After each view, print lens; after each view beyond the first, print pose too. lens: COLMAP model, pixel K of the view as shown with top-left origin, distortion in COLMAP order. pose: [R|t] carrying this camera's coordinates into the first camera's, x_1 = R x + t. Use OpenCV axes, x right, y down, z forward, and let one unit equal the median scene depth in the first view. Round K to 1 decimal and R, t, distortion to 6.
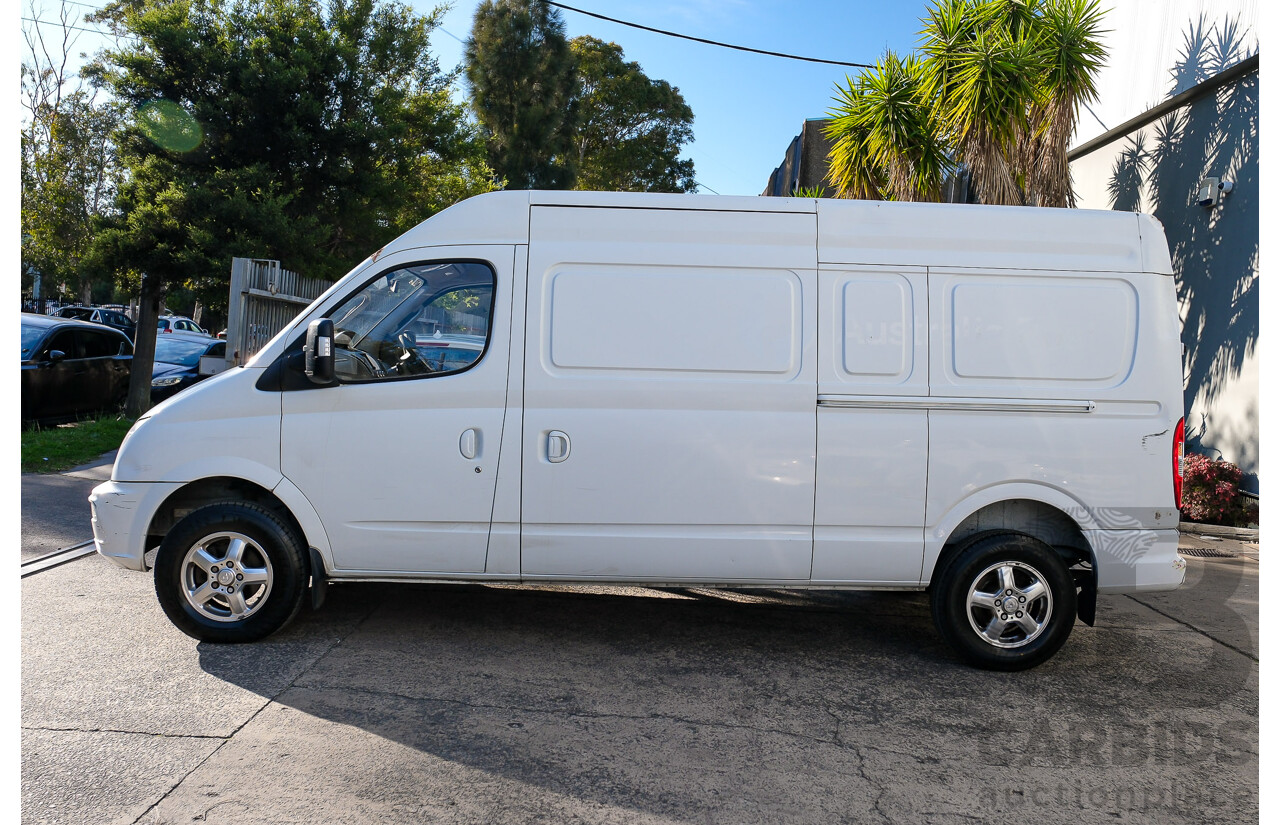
lens RADIAL K [[1009.0, 0, 660.3], [0, 1009.0, 406.8], [0, 0, 1]] dist [-0.007256, -0.002819]
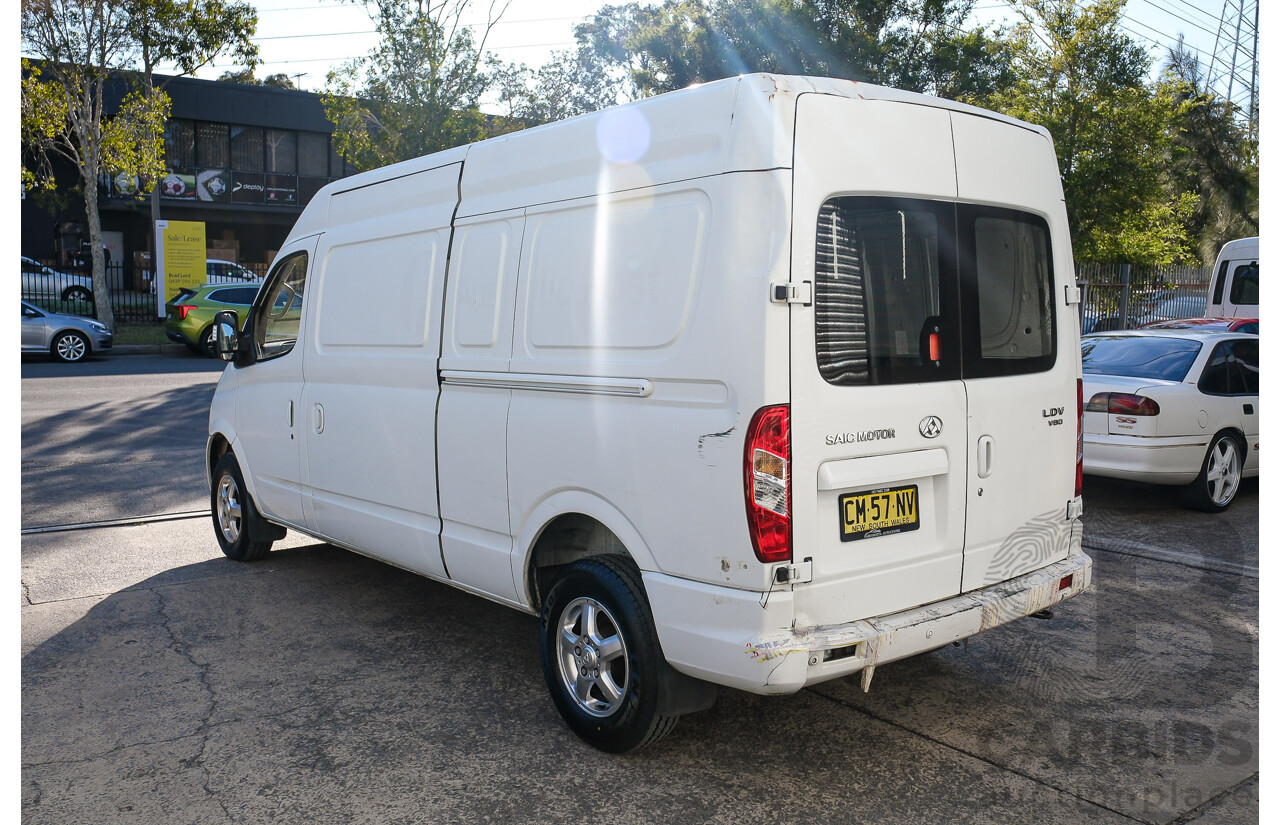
lens RADIAL K [[1095.3, 0, 640.0], [0, 1095.3, 412.5], [0, 0, 1]] dist [-0.005090, -0.009959]
pose [[0.594014, 0.030653, -0.803871, 0.991836], [-0.005344, 0.999402, 0.034161, -0.008582], [0.804437, -0.015996, 0.593822, 0.553287]]
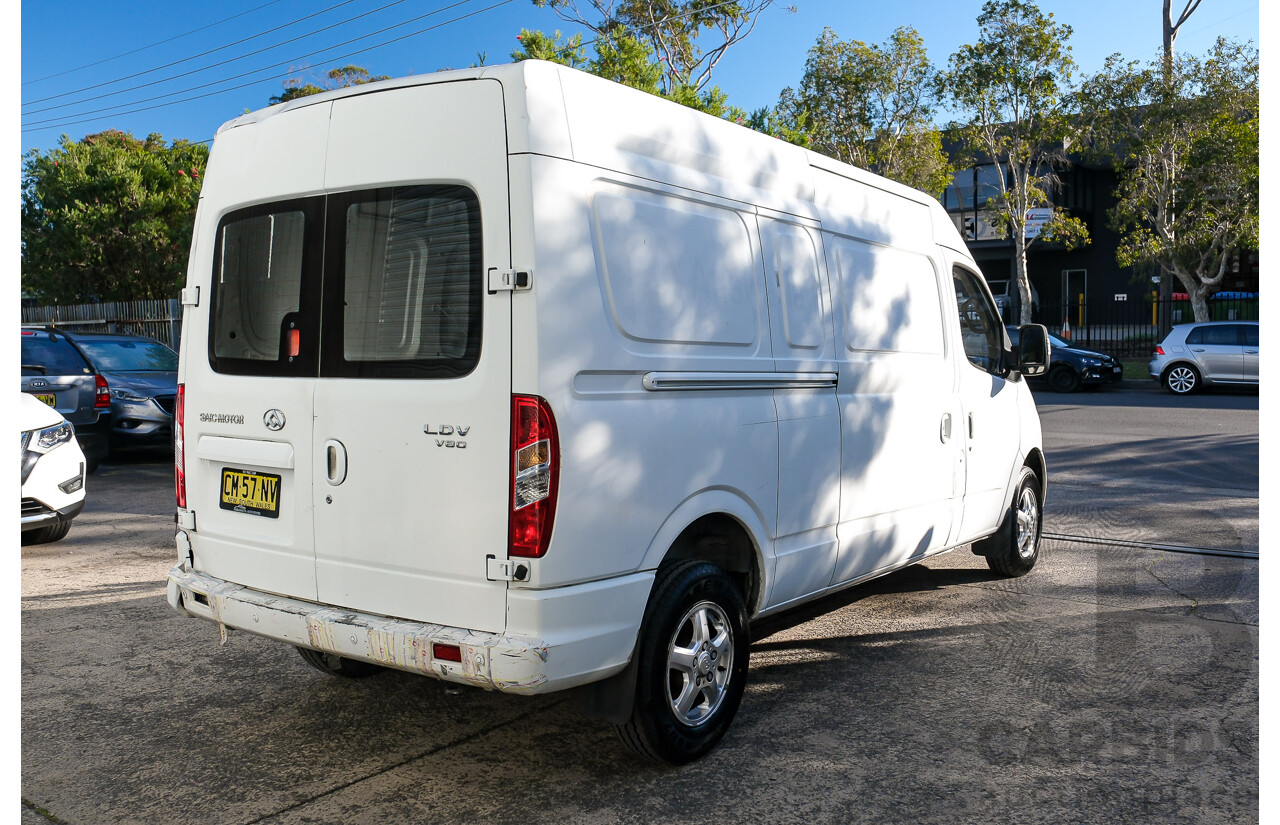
lens RADIAL K [[1096.4, 0, 640.0], [0, 1096.4, 412.5], [0, 0, 1]] dist [-0.031263, -0.001379]
pose [[-0.614853, -0.004103, -0.788631, 0.956776], [-0.065968, 0.996750, 0.046246, -0.030885], [0.785878, 0.080459, -0.613125, 1.785585]]
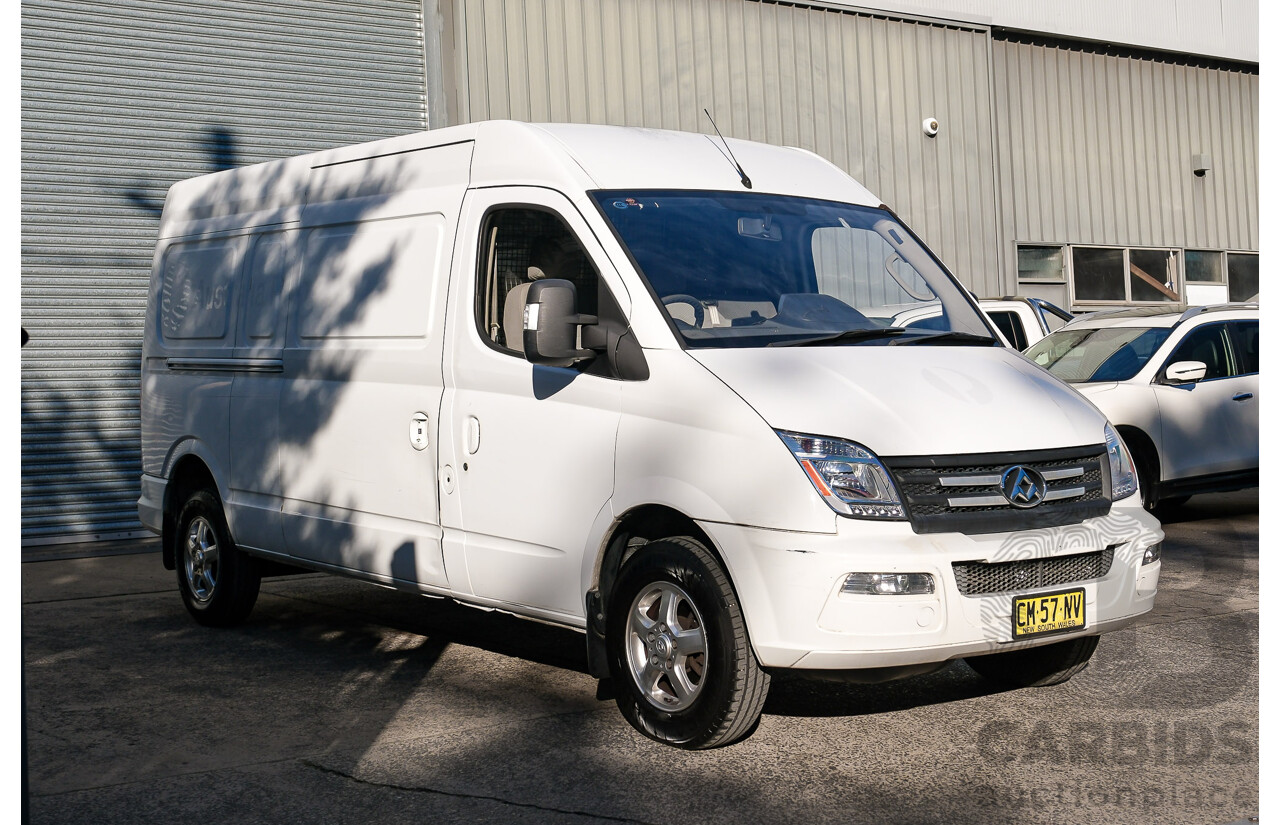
lens RADIAL K [[1657.5, 0, 640.0], [0, 1657.5, 412.5], [0, 0, 1]] dist [0.018979, 0.012409]
pose [[-0.564446, -0.059900, 0.823294, -1.302415], [0.024611, 0.995699, 0.089317, -0.108700], [-0.825103, 0.070677, -0.560544, 1.893603]]
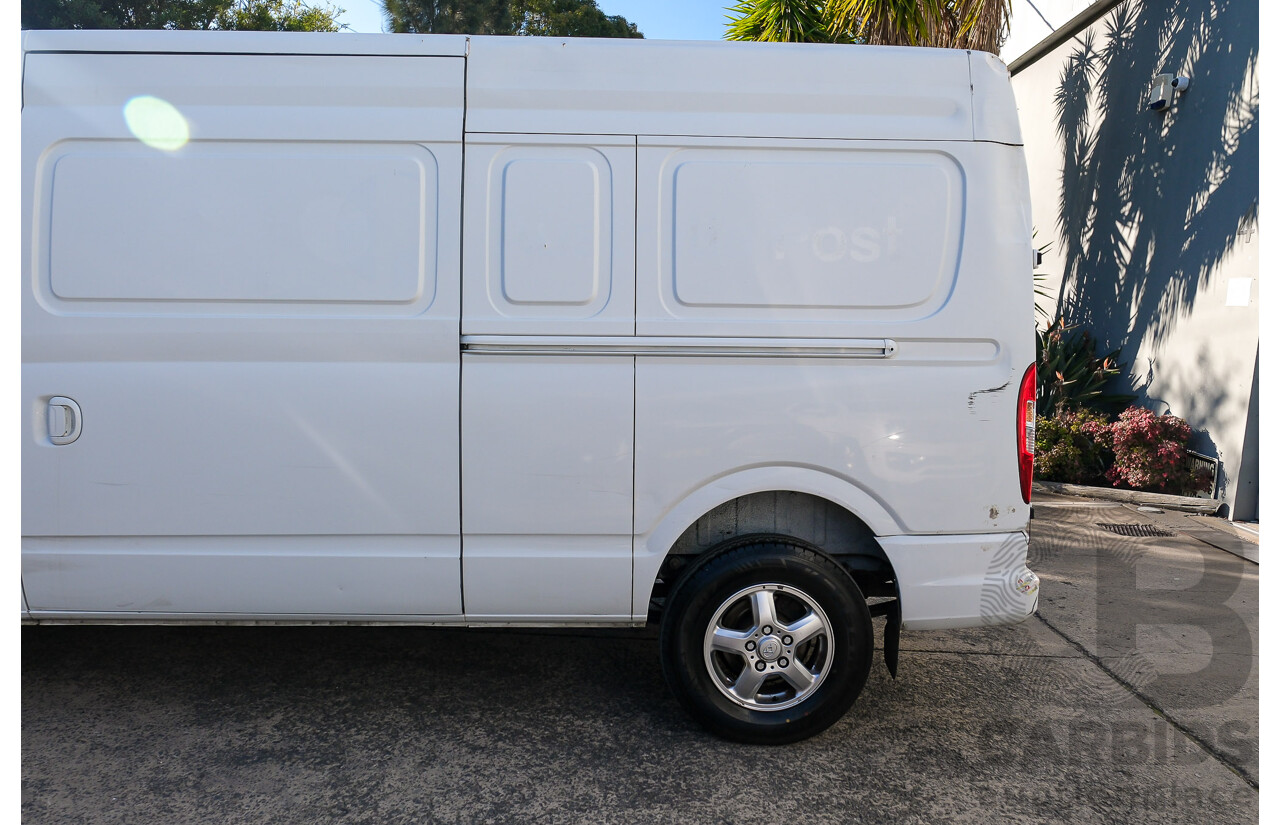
lens RADIAL K [[997.5, 0, 640.0], [0, 997.5, 412.5], [0, 0, 1]] dist [-0.013313, 0.007105]
pose [[0.999774, -0.012039, -0.017525, 0.271640], [0.012940, 0.998550, 0.052258, 0.005241], [0.016871, -0.052473, 0.998480, 0.344292]]
